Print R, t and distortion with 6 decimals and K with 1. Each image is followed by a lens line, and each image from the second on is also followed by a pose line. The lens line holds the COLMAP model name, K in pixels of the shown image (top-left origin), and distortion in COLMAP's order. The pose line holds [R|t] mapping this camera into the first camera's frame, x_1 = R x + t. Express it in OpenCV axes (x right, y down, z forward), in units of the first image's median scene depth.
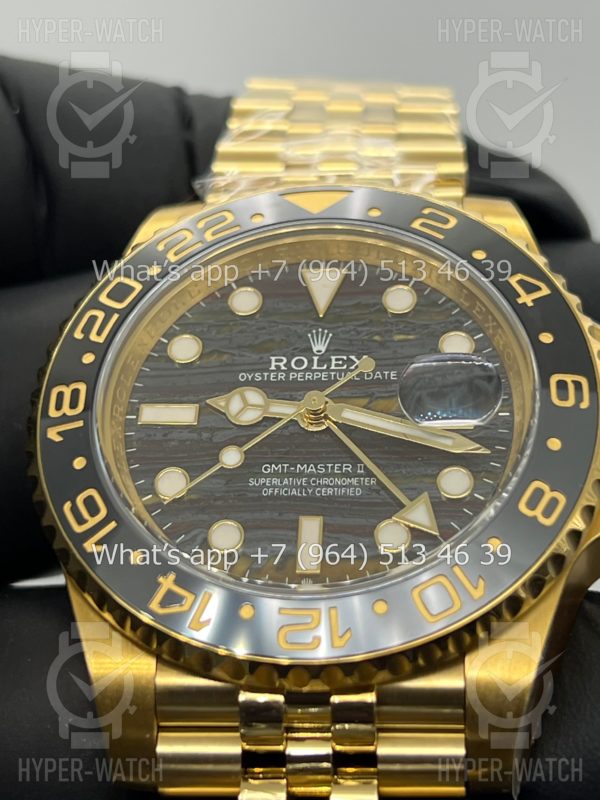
lens RADIAL K [[1906.7, 0, 297.0], [0, 1906.7, 395.9], [0, 0, 1]] dist [0.197236, 0.000000]
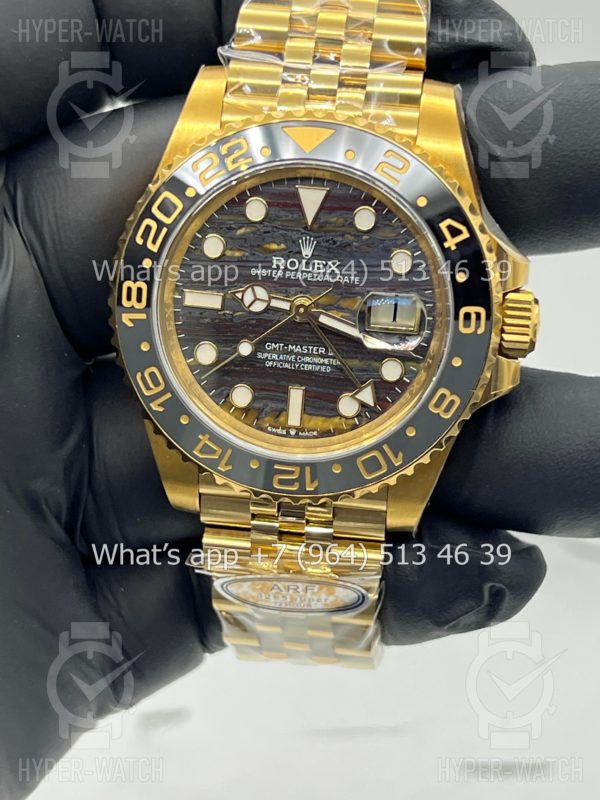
lens RADIAL K [[1906.7, 0, 298.7], [0, 1906.7, 398.5], [0, 0, 1]] dist [0.197236, 0.000000]
pose [[0.999559, 0.028547, -0.008149, 0.020886], [-0.016316, 0.757572, 0.652547, -0.900850], [0.024801, -0.652127, 0.757704, -0.166006]]
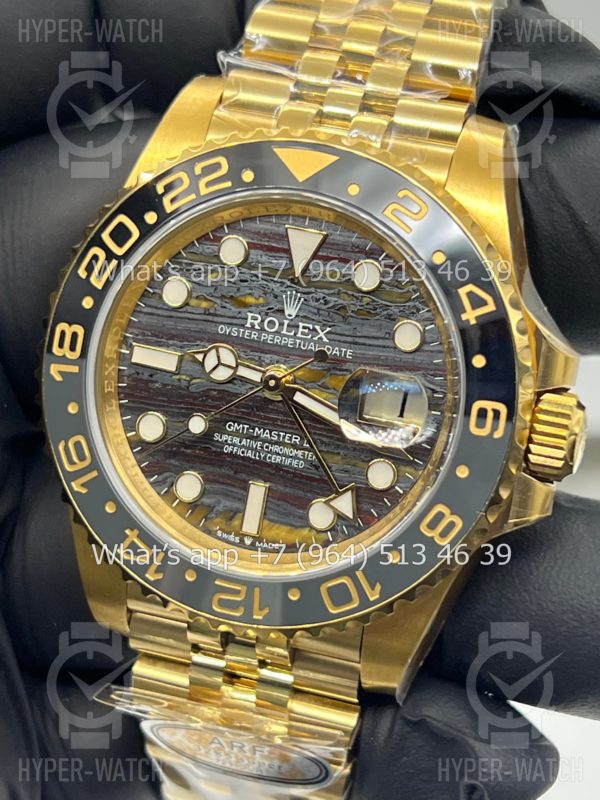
lens RADIAL K [[1906.7, 0, 314.0], [0, 1906.7, 393.0], [0, 0, 1]] dist [0.197236, 0.000000]
pose [[0.981217, 0.139565, -0.133172, 0.184867], [-0.038860, 0.819196, 0.572196, -0.640940], [0.188952, -0.556273, 0.809232, 0.072408]]
